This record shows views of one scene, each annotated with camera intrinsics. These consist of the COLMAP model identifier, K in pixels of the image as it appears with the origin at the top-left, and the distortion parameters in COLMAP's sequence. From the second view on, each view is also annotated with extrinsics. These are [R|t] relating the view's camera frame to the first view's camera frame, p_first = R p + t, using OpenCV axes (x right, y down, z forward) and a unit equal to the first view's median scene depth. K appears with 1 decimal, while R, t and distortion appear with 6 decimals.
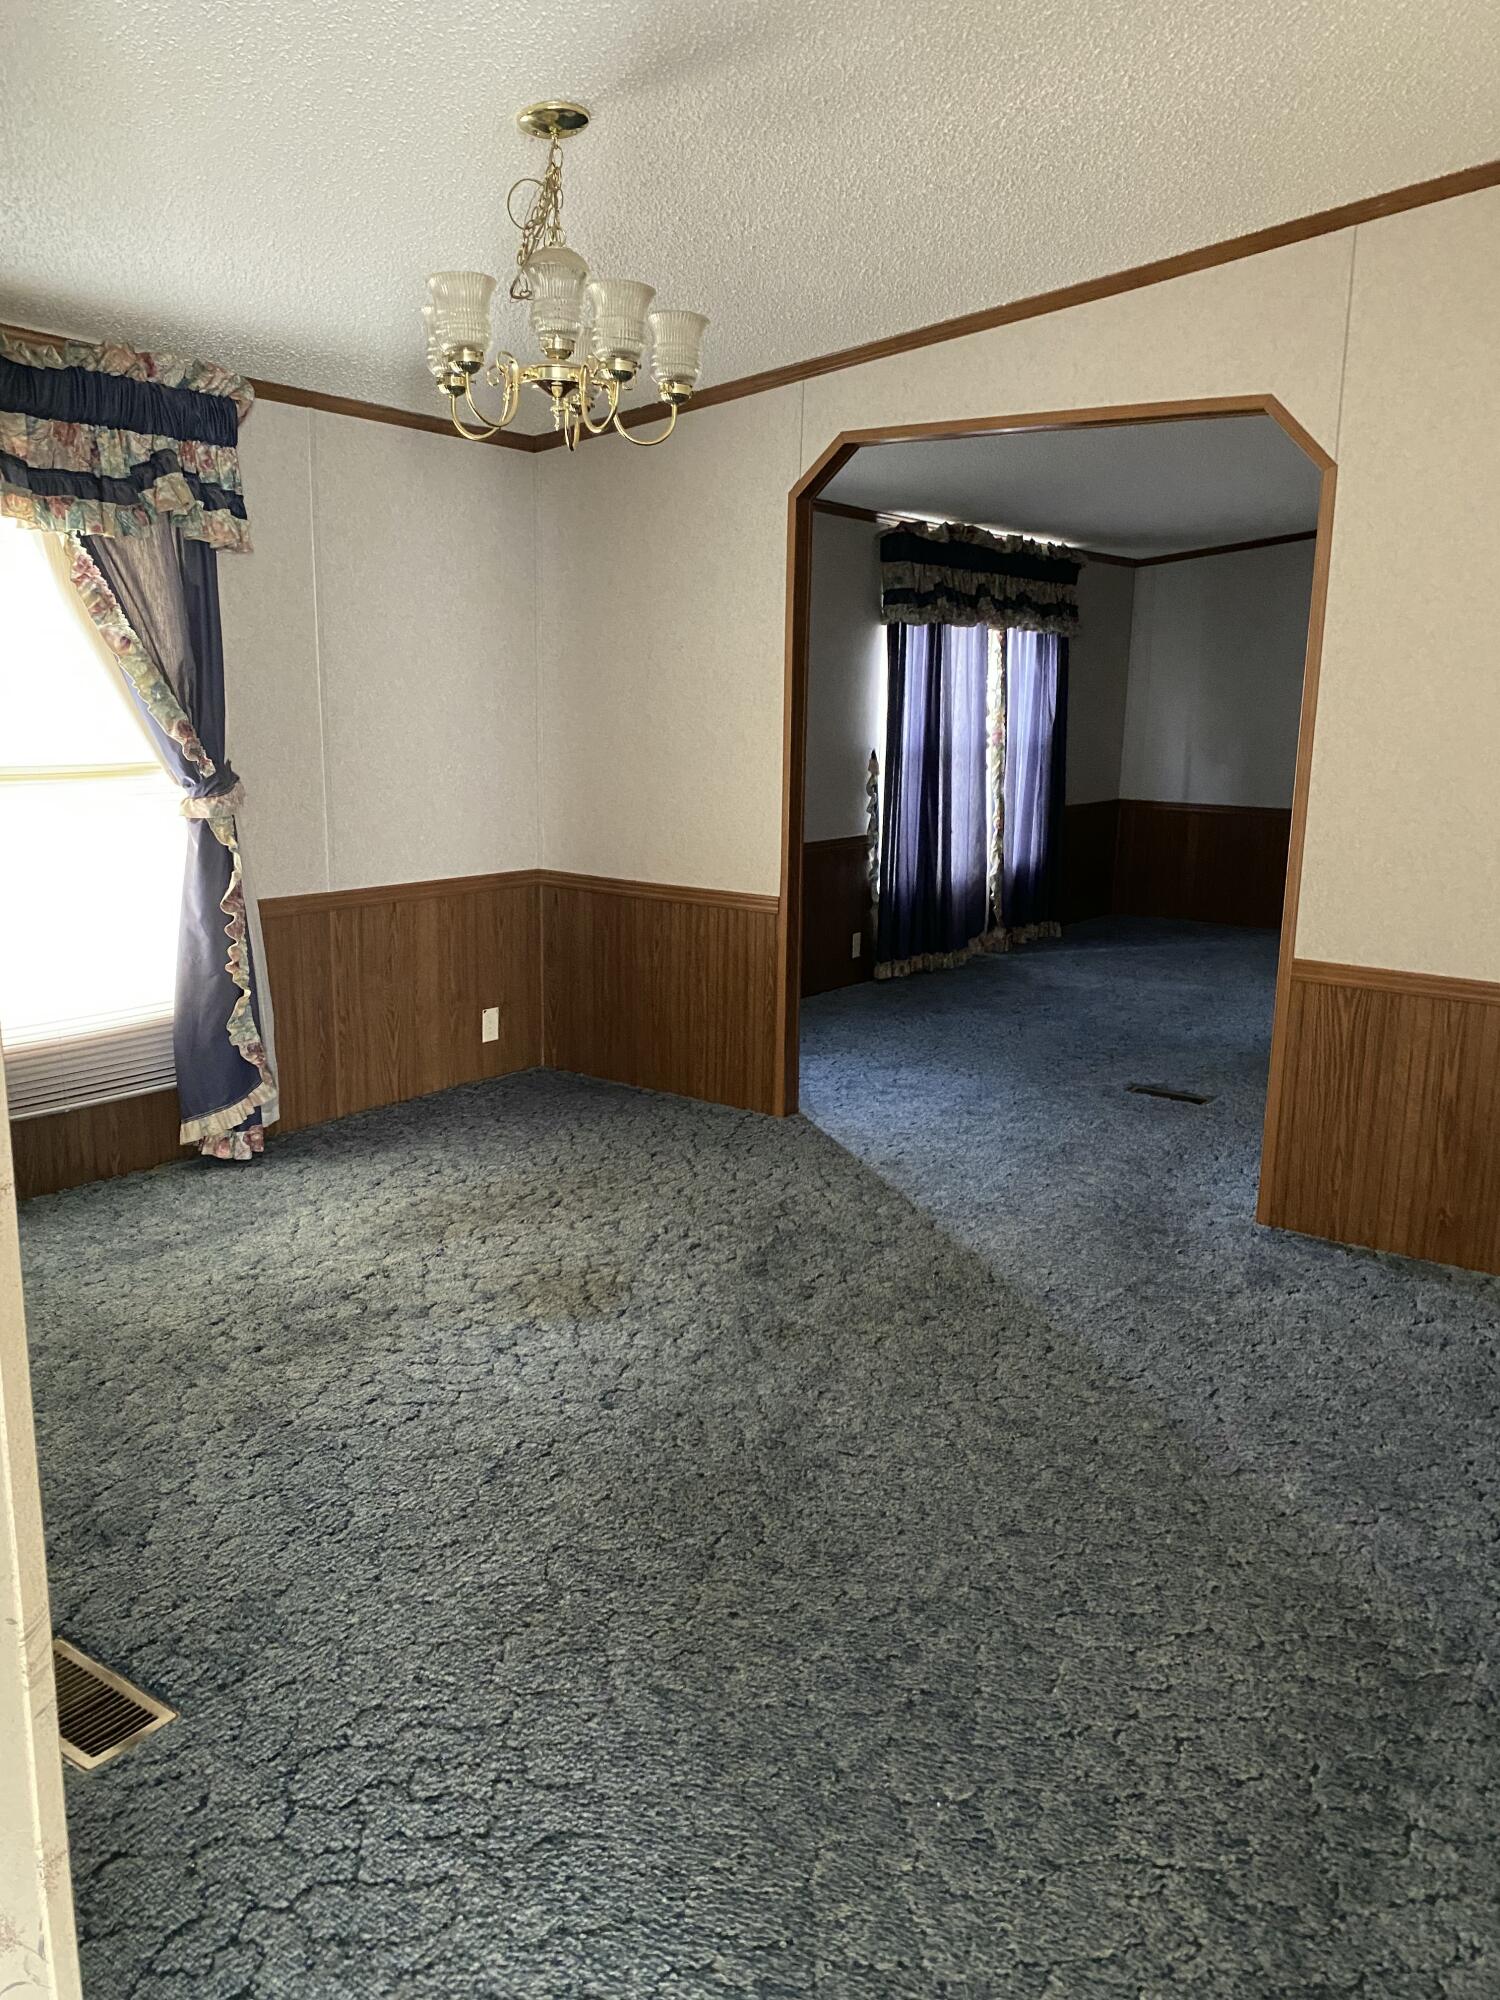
lens RADIAL K [[1502.5, 0, 755.5], [0, 1502.5, 954.2], [0, 0, 1]] dist [0.004387, 0.001075]
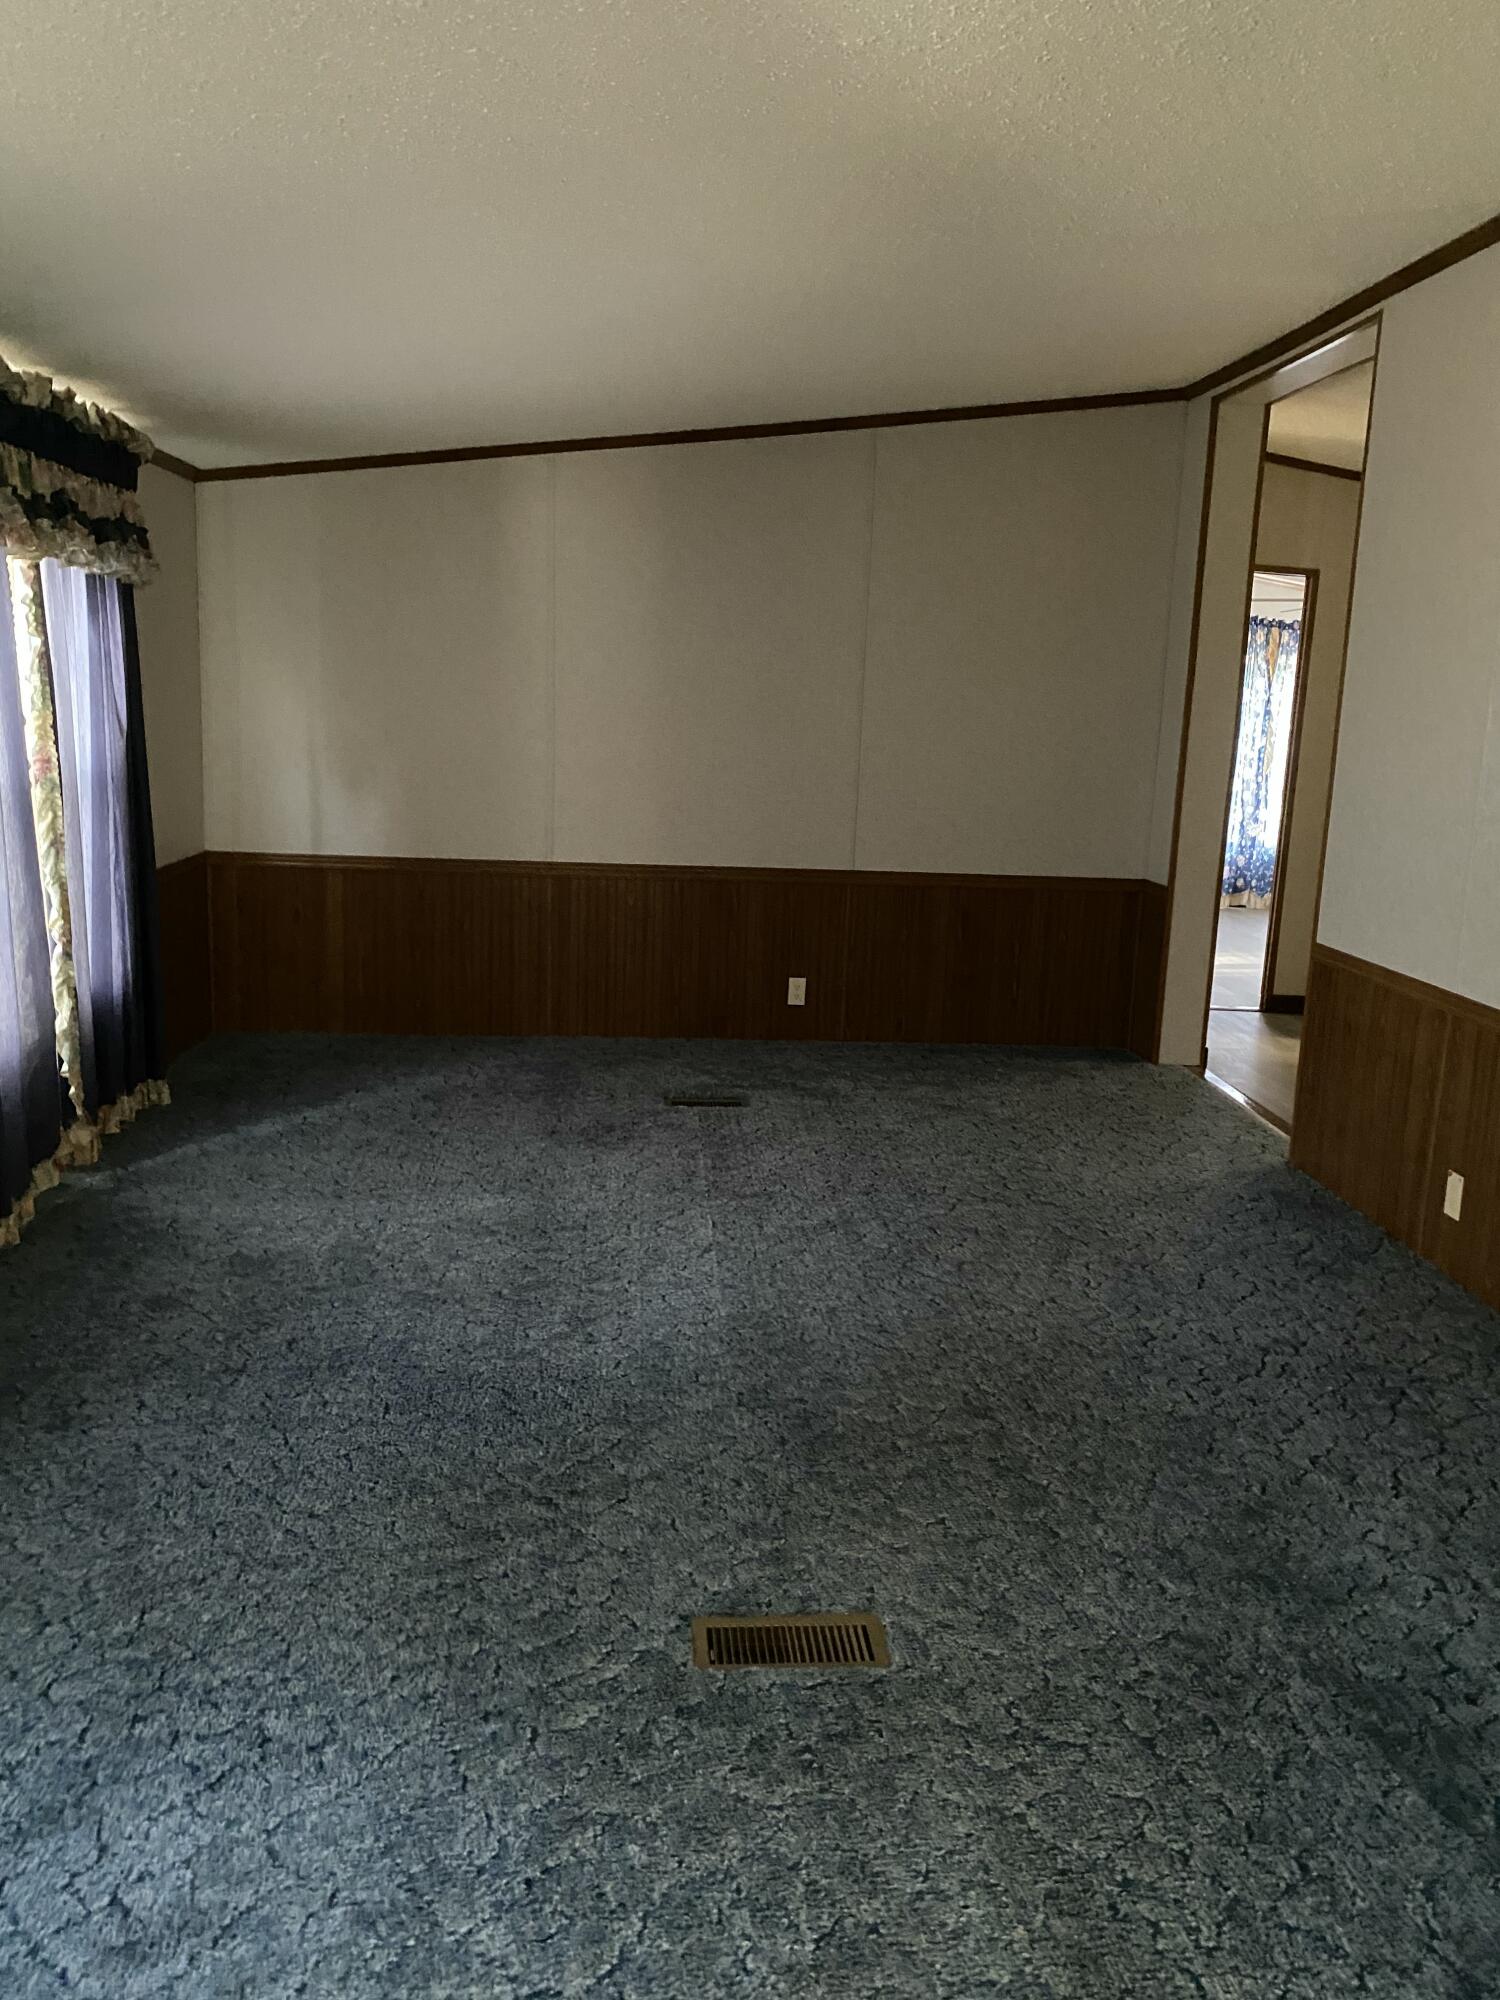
lens RADIAL K [[1502.5, 0, 755.5], [0, 1502.5, 954.2], [0, 0, 1]] dist [0.004387, 0.001075]
pose [[0.758654, -0.102344, 0.643405, 0.007148], [0.094541, 0.994425, 0.046703, -0.080144], [-0.644598, 0.025397, 0.764100, 0.439791]]
